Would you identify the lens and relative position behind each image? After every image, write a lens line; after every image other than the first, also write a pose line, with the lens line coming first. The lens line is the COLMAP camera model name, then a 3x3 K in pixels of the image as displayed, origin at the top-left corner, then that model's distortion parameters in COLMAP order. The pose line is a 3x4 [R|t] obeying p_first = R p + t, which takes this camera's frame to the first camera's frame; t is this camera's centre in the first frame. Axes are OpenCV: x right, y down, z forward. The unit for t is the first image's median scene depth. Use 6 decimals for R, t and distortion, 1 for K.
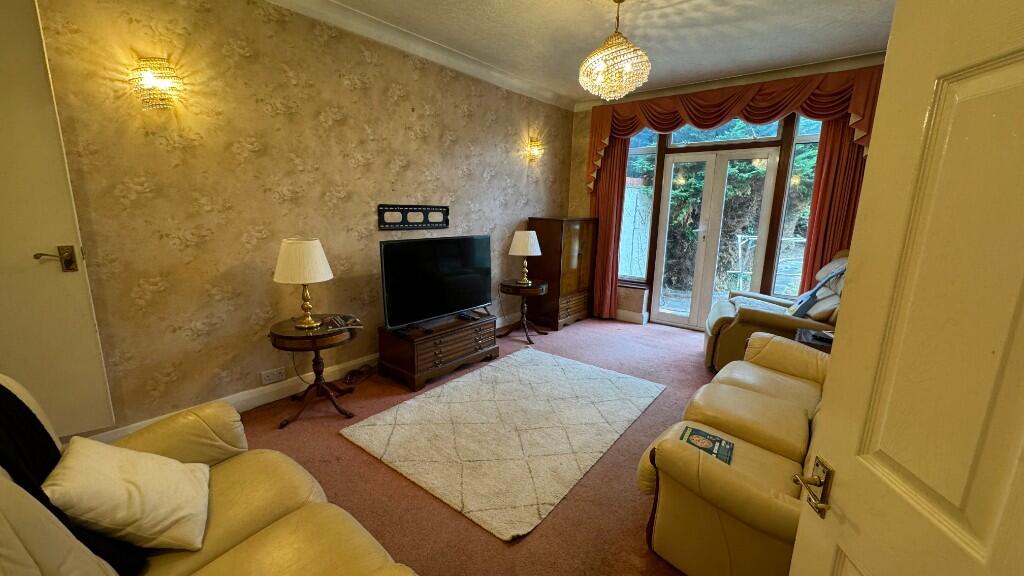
lens RADIAL K [[404.6, 0, 511.4], [0, 404.6, 287.4], [0, 0, 1]] dist [-0.000225, -0.000120]
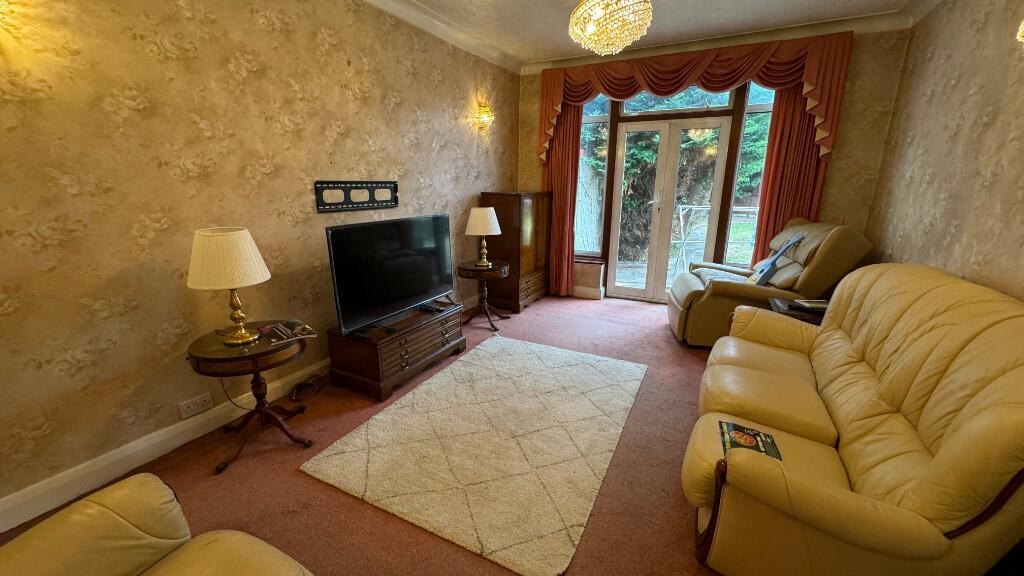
lens RADIAL K [[404.6, 0, 510.8], [0, 404.6, 287.2], [0, 0, 1]] dist [-0.000225, -0.000120]
pose [[0.981183, -0.063551, 0.182322, -0.102985], [0.051709, 0.996276, 0.068990, -0.027583], [-0.186027, -0.058264, 0.980816, 0.114372]]
